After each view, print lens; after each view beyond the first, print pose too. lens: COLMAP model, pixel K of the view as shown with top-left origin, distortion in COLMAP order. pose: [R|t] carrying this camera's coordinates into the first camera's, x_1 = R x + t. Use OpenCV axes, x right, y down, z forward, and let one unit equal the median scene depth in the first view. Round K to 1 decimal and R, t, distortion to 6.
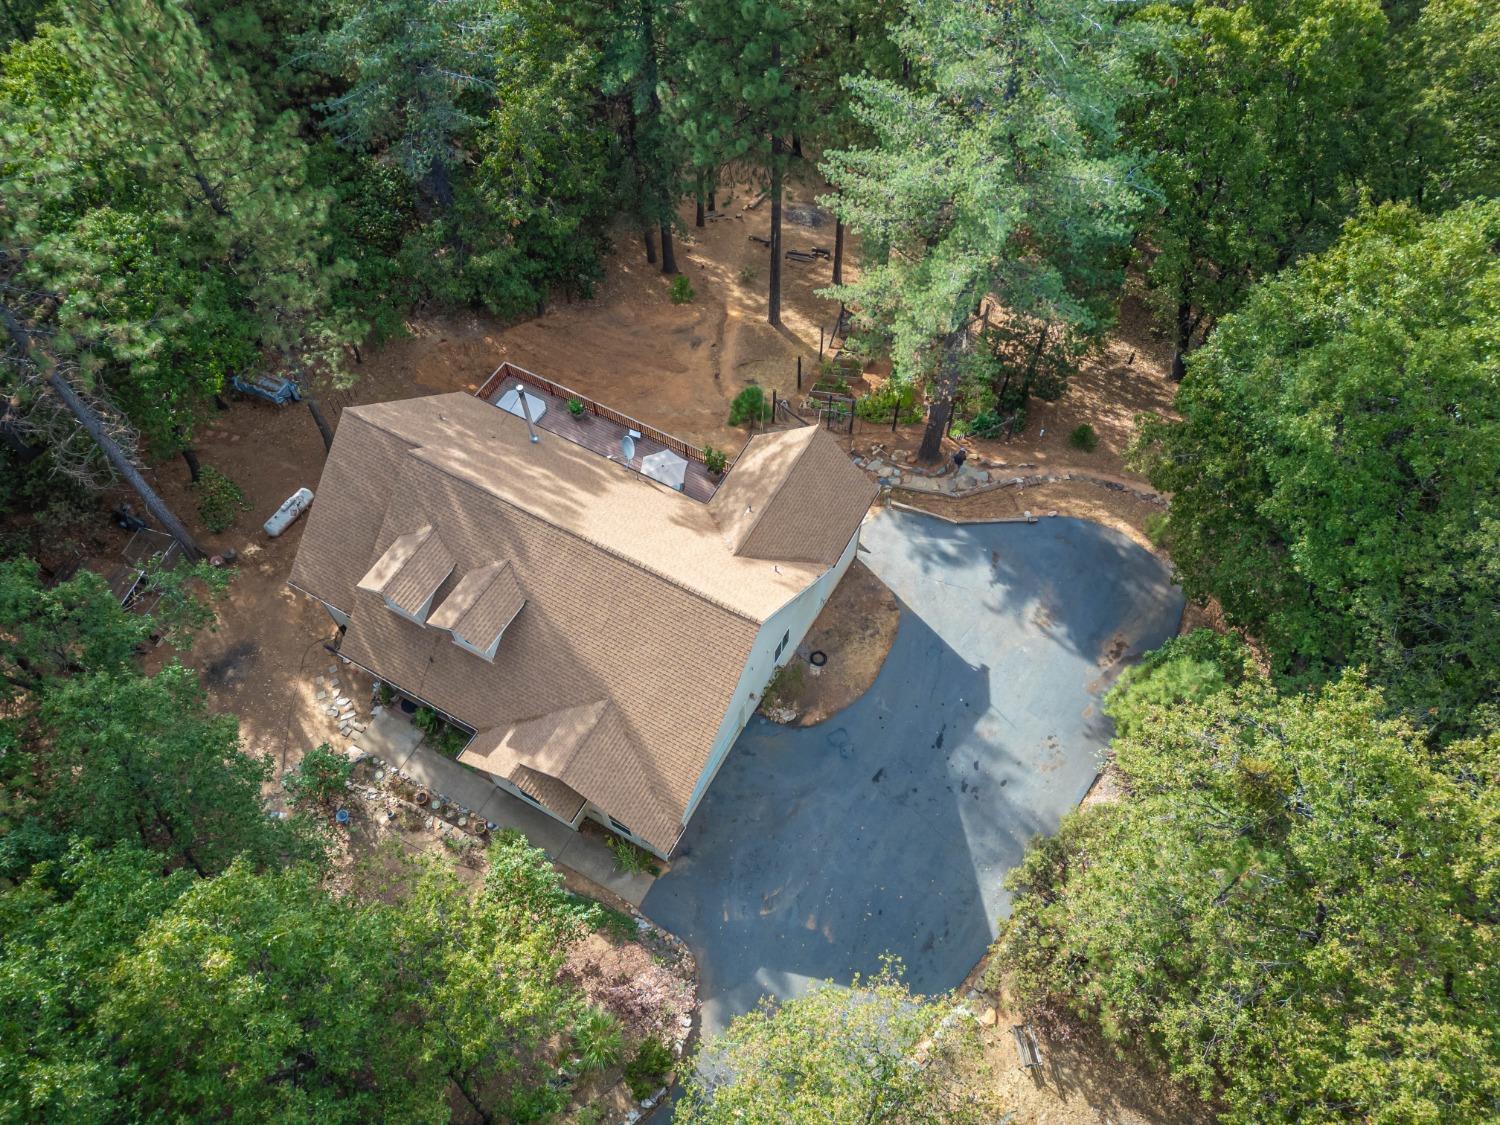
lens RADIAL K [[1033.9, 0, 769.6], [0, 1033.9, 556.6], [0, 0, 1]] dist [0.069088, -0.067540]
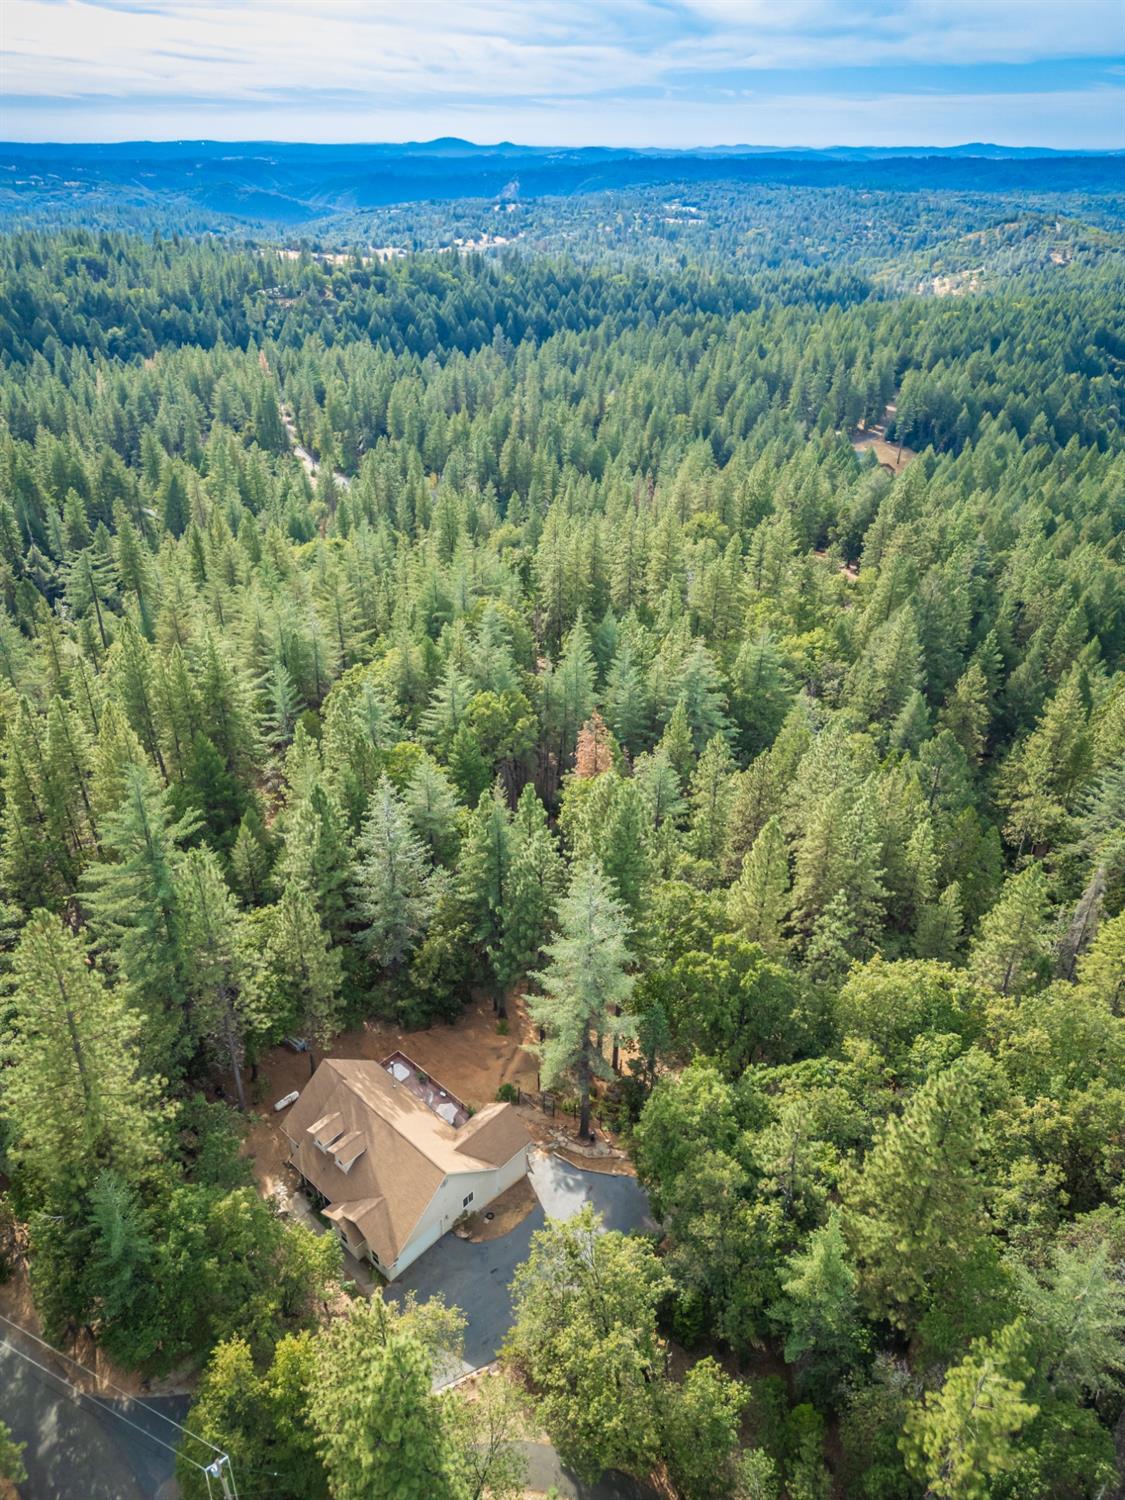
lens RADIAL K [[1033.9, 0, 562.4], [0, 1033.9, 796.1], [0, 0, 1]] dist [0.069088, -0.067540]
pose [[0.968027, 0.133762, -0.212204, 0.551575], [-0.211344, 0.890585, -0.402731, 0.168012], [0.135116, 0.434703, 0.890380, -1.321441]]
